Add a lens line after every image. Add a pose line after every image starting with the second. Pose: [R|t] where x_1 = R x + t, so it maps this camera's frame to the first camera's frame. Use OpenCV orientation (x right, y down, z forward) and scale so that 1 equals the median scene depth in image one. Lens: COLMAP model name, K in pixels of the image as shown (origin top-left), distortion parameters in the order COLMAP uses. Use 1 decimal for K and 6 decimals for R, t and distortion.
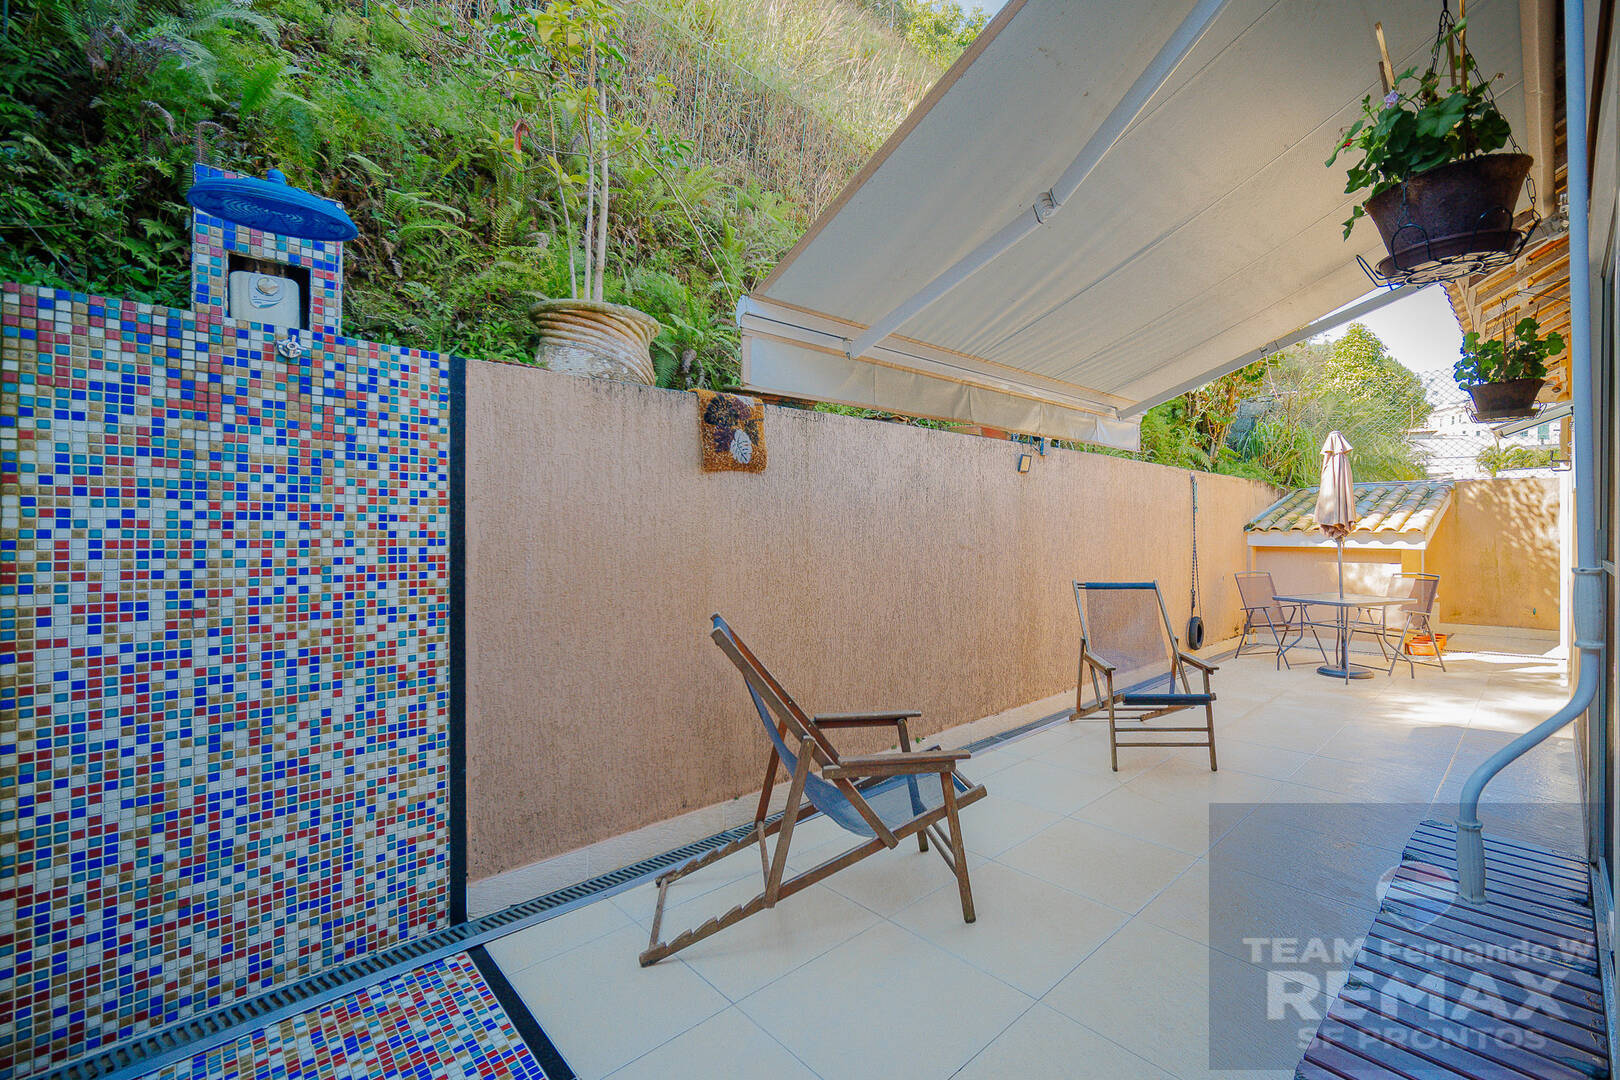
lens RADIAL K [[682.7, 0, 816.5], [0, 682.7, 534.1], [0, 0, 1]] dist [-0.002714, -0.000266]
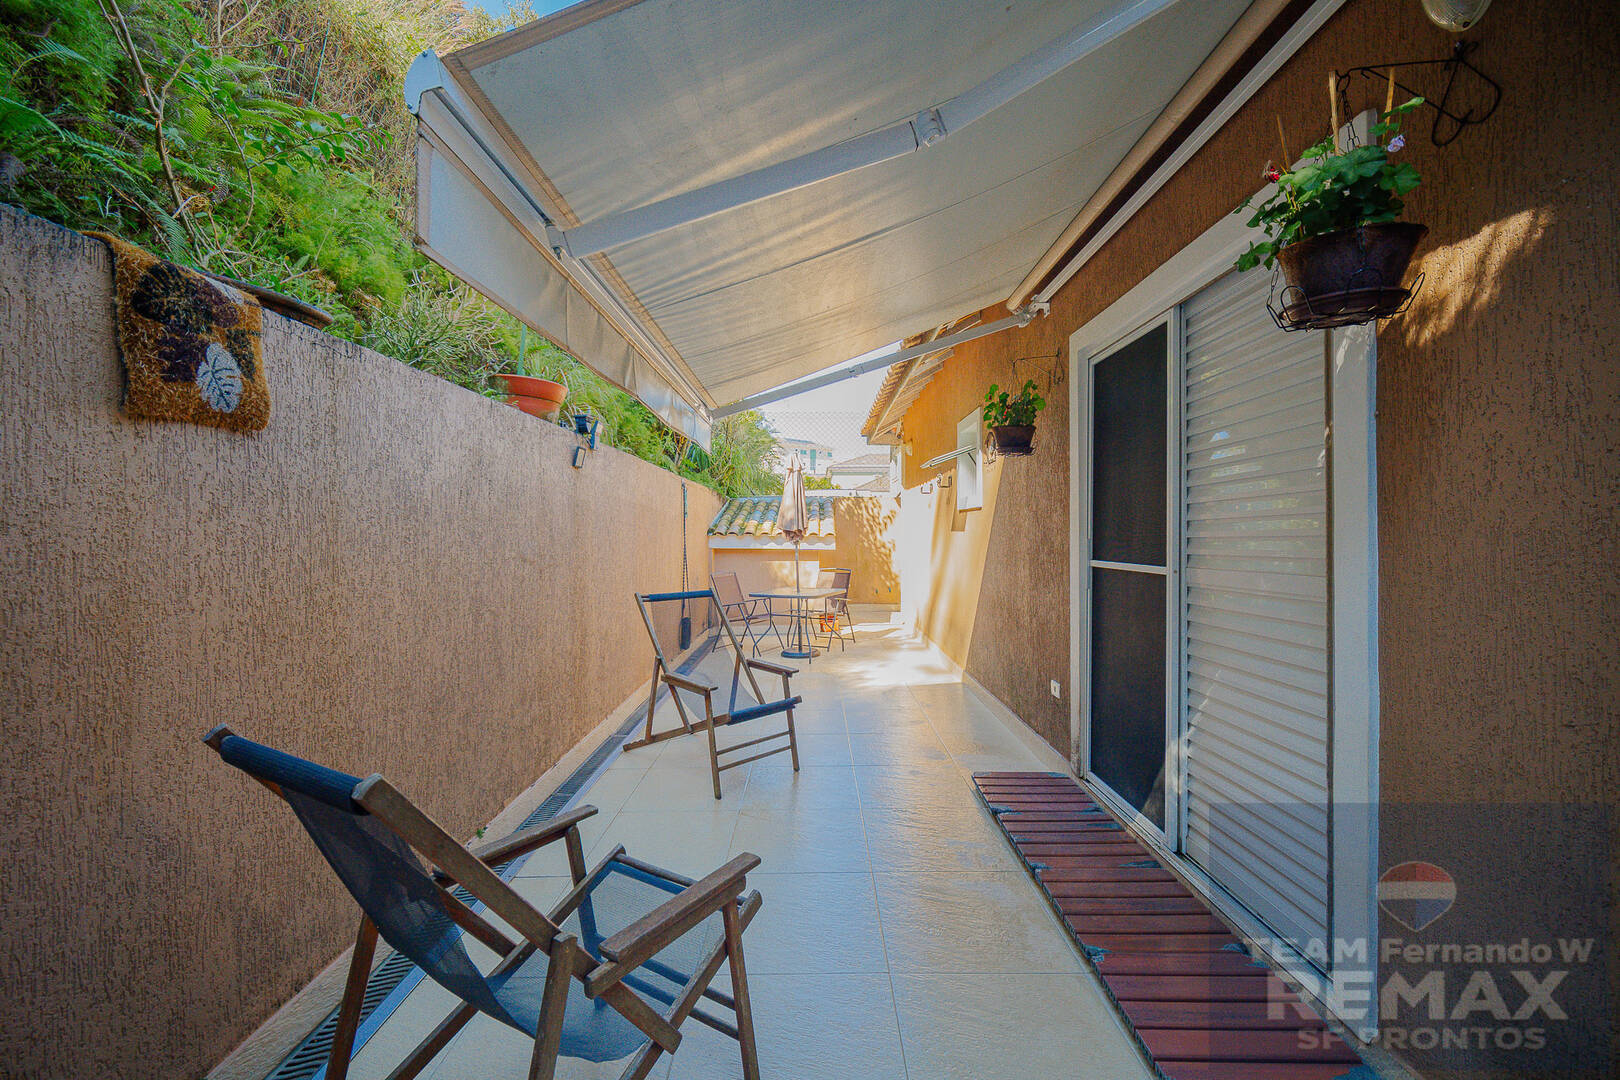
lens RADIAL K [[682.7, 0, 814.9], [0, 682.7, 535.1], [0, 0, 1]] dist [-0.002714, -0.000266]
pose [[0.666556, -0.003115, 0.745448, -0.164639], [0.003726, 0.999993, 0.000846, -0.009875], [-0.745445, 0.002214, 0.666563, 0.291393]]
